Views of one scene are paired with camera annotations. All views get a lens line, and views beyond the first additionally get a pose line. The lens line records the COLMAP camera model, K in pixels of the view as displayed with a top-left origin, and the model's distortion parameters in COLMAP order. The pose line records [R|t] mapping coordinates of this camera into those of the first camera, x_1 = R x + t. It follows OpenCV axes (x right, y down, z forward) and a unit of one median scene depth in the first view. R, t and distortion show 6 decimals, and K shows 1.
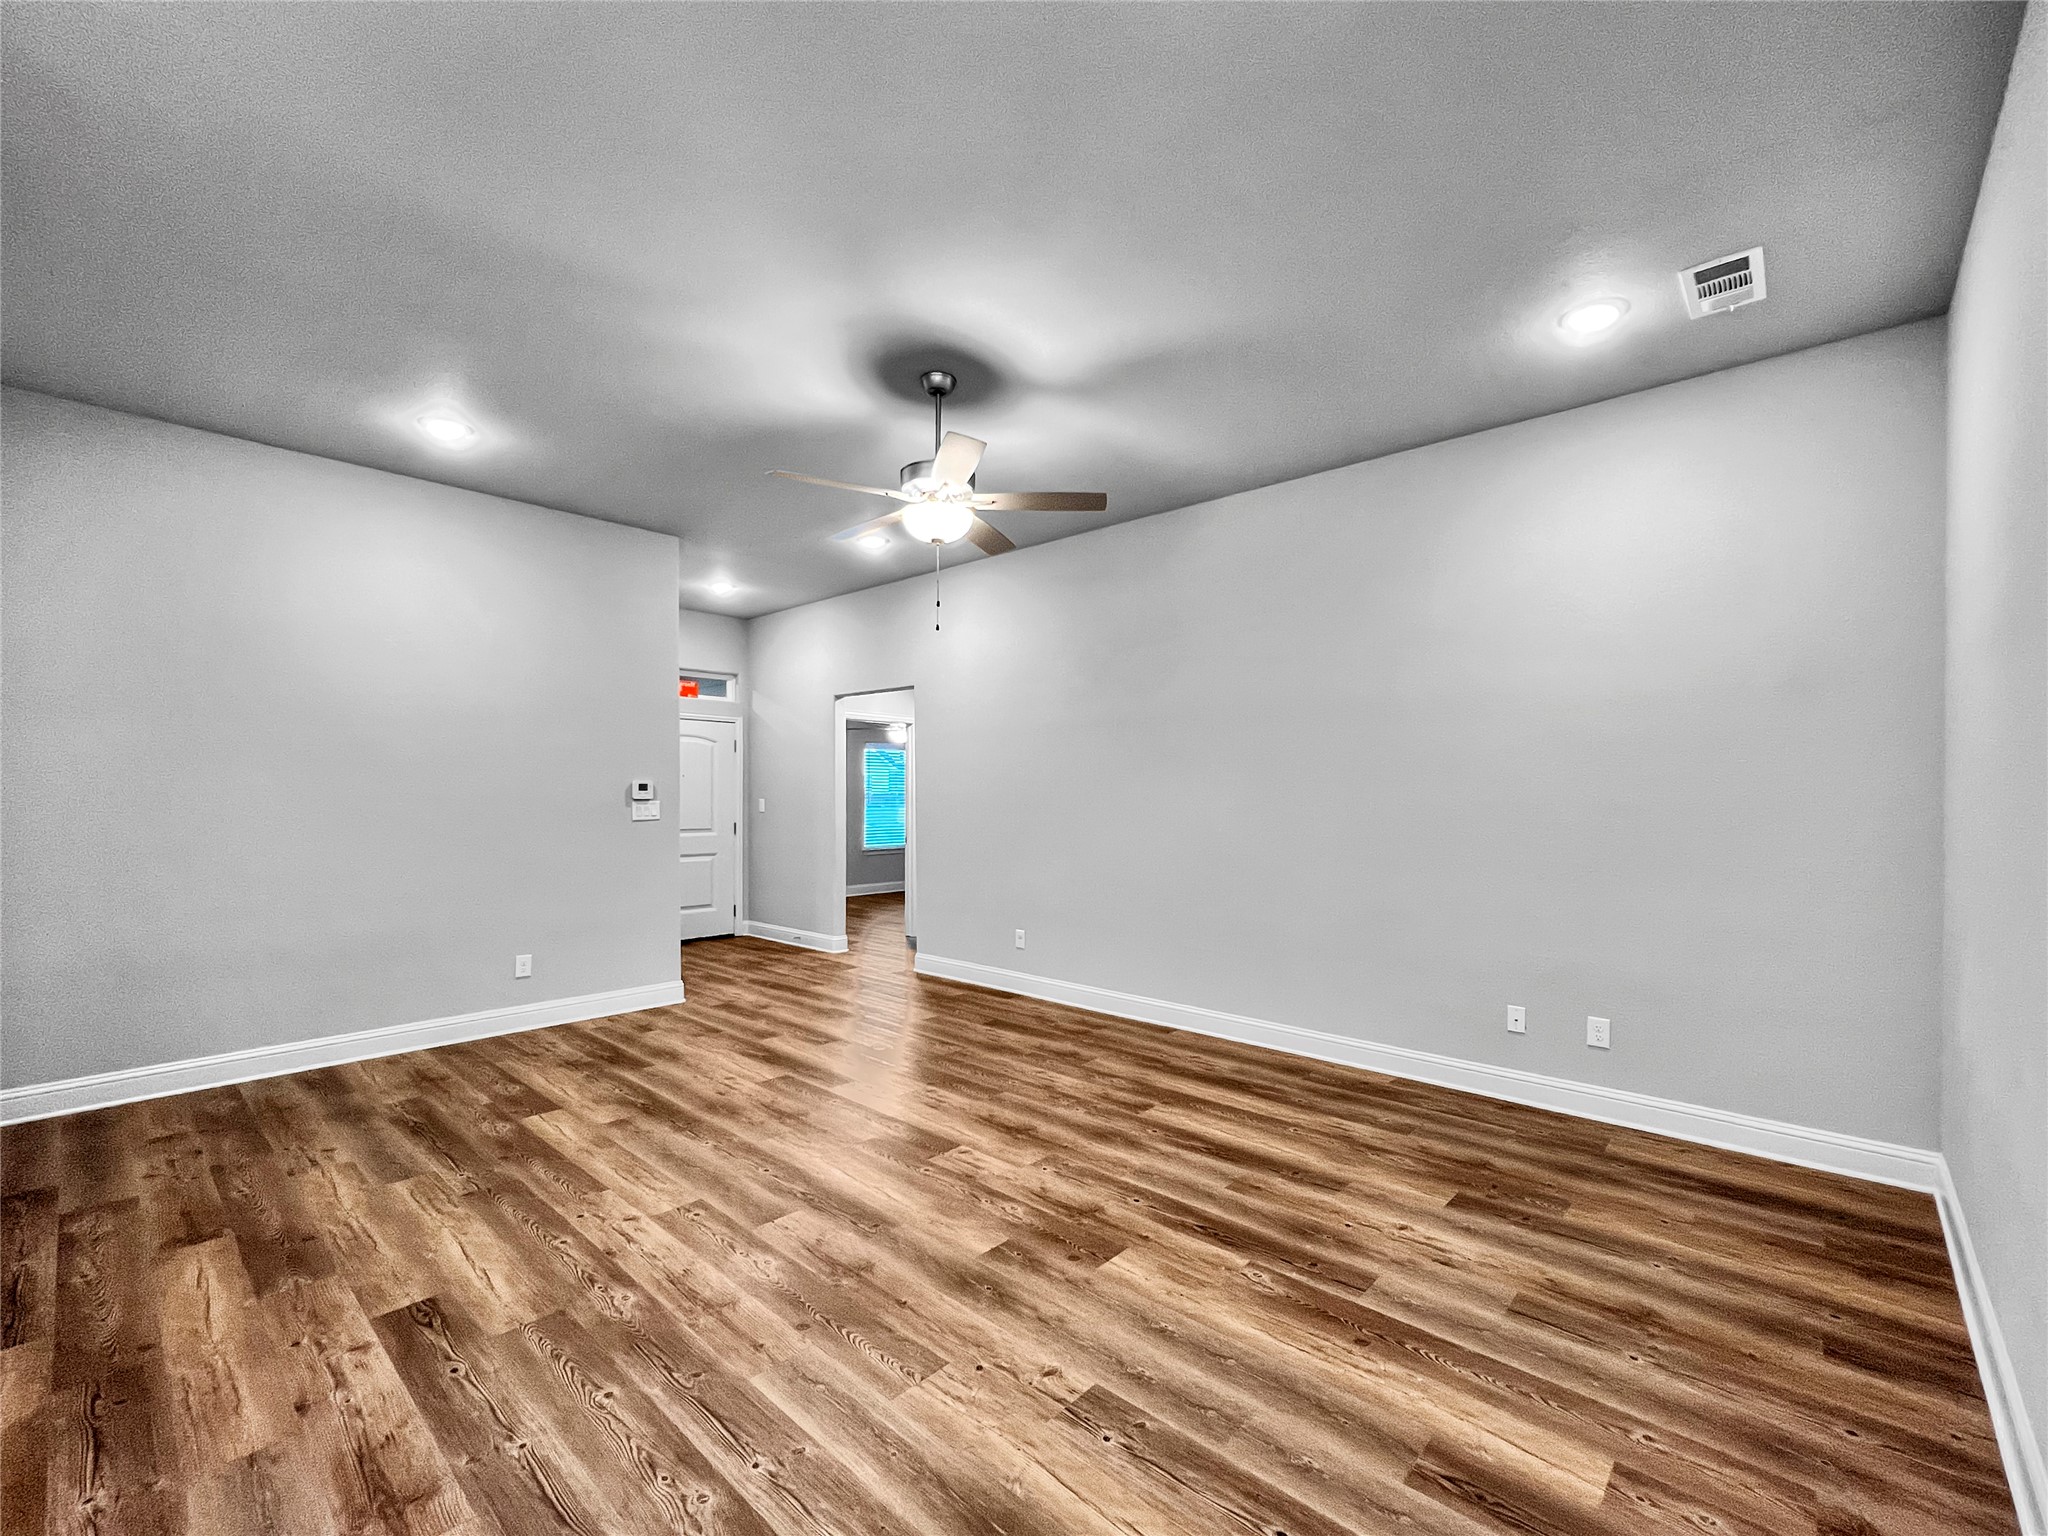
lens RADIAL K [[832.0, 0, 1033.6], [0, 832.0, 788.6], [0, 0, 1]] dist [-0.002238, 0.000053]
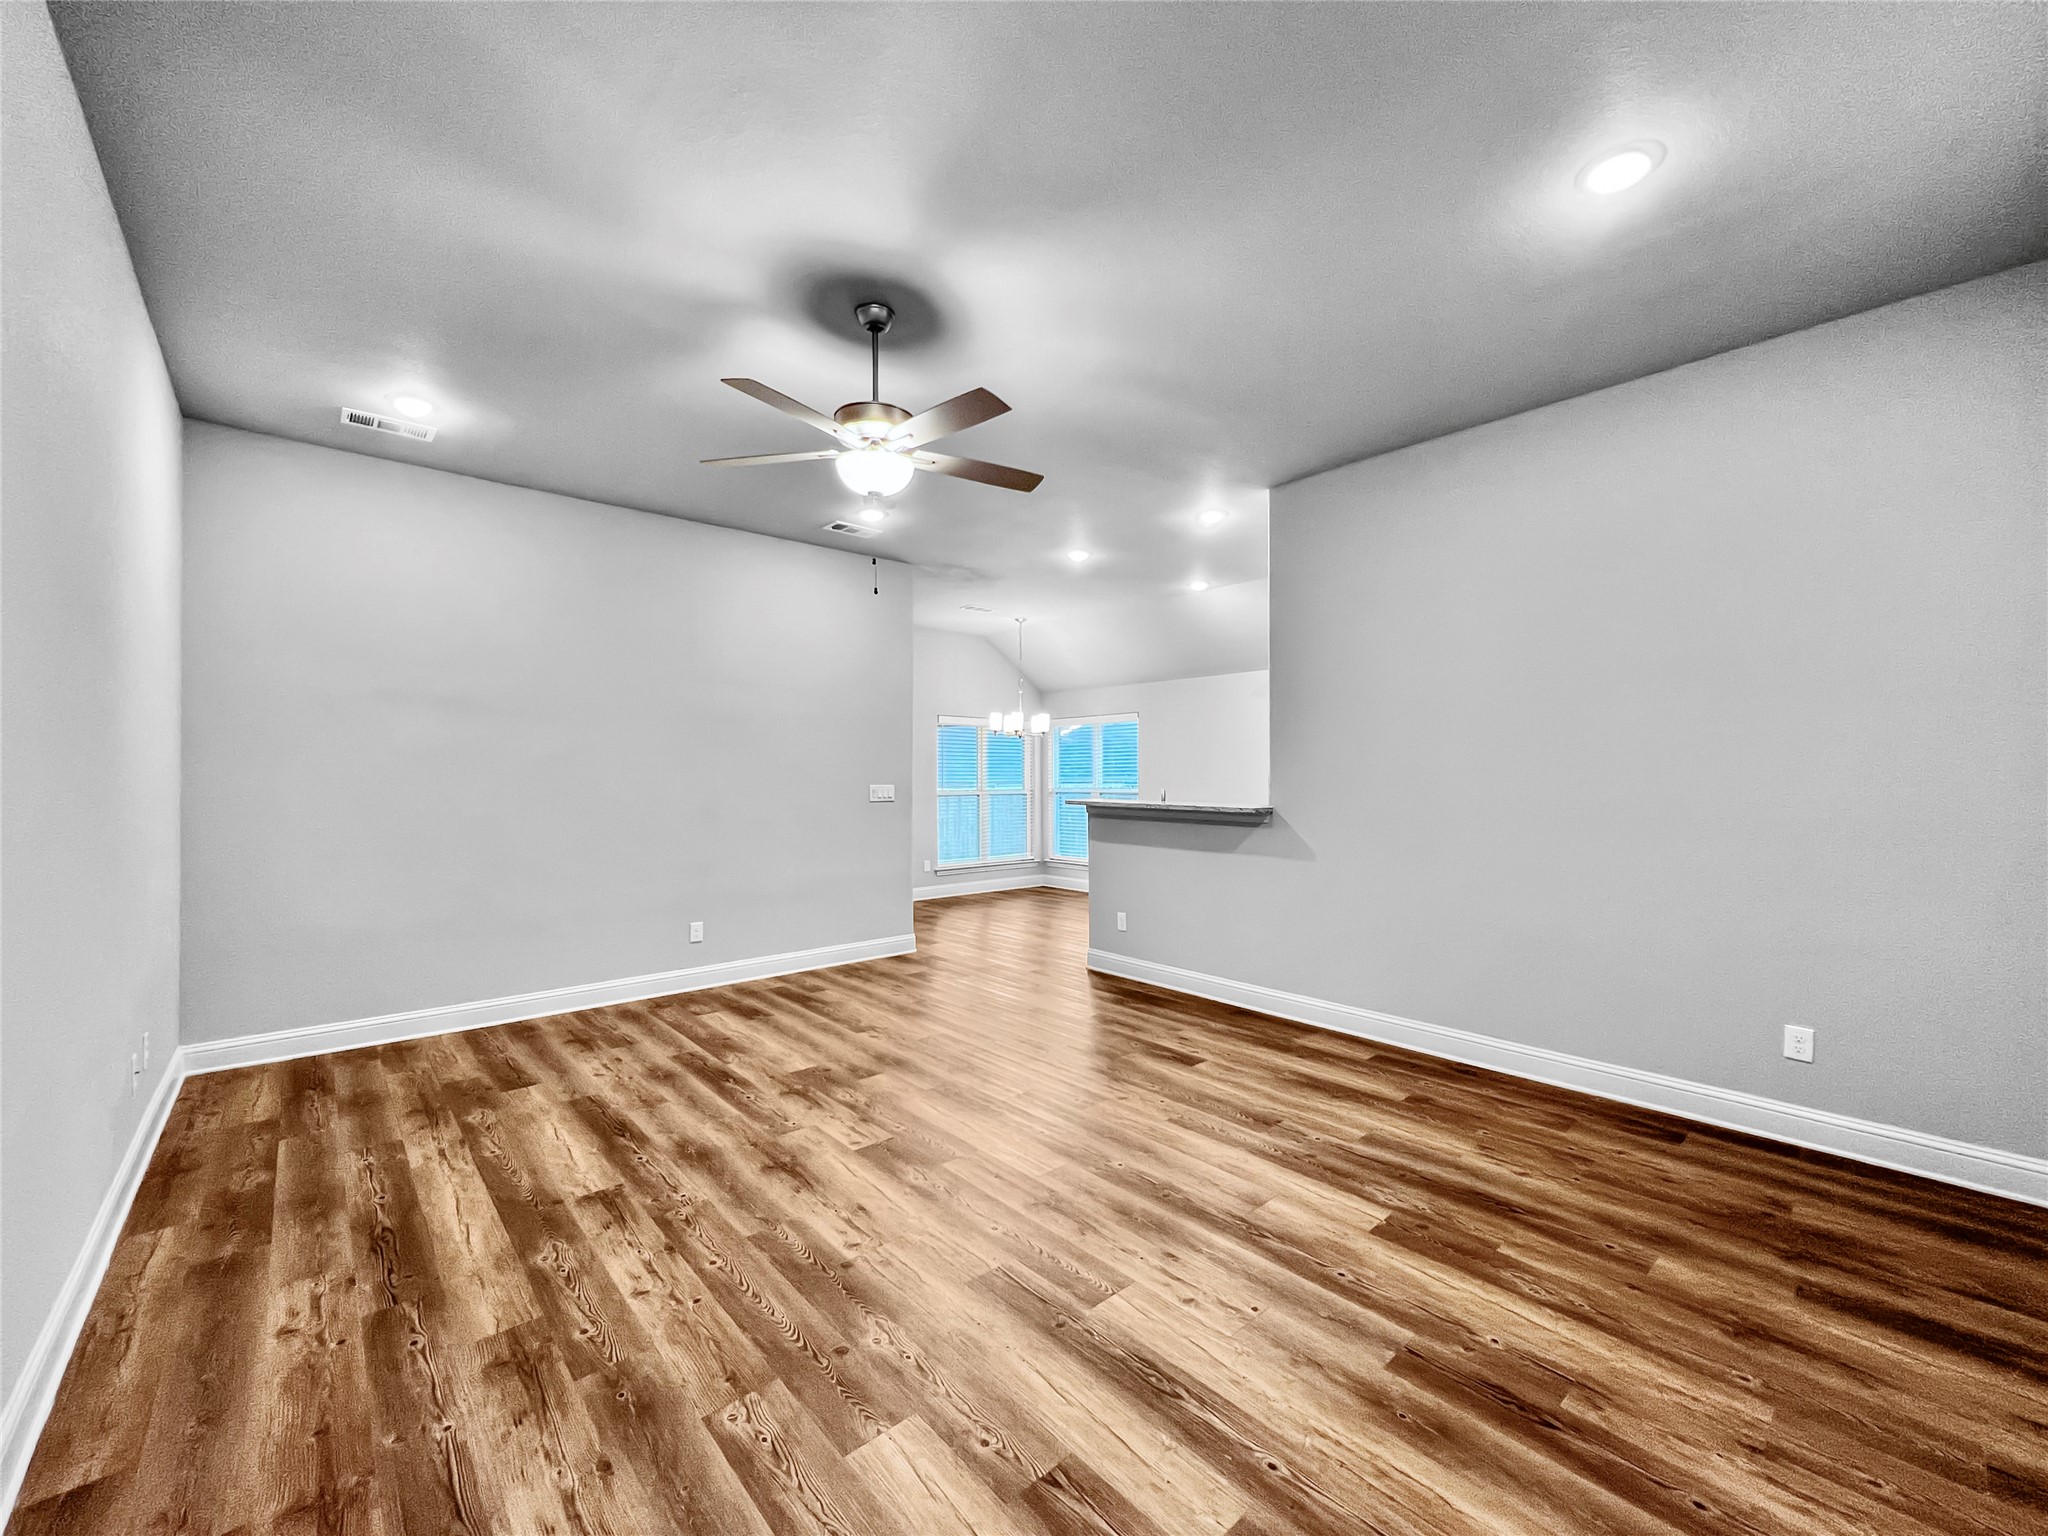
lens RADIAL K [[832.0, 0, 1022.6], [0, 832.0, 778.4], [0, 0, 1]] dist [-0.002238, 0.000053]
pose [[-0.992763, -0.002268, 0.120072, -0.390010], [-0.002371, 0.999997, -0.000715, -0.004385], [-0.120070, -0.000994, -0.992765, 1.908571]]
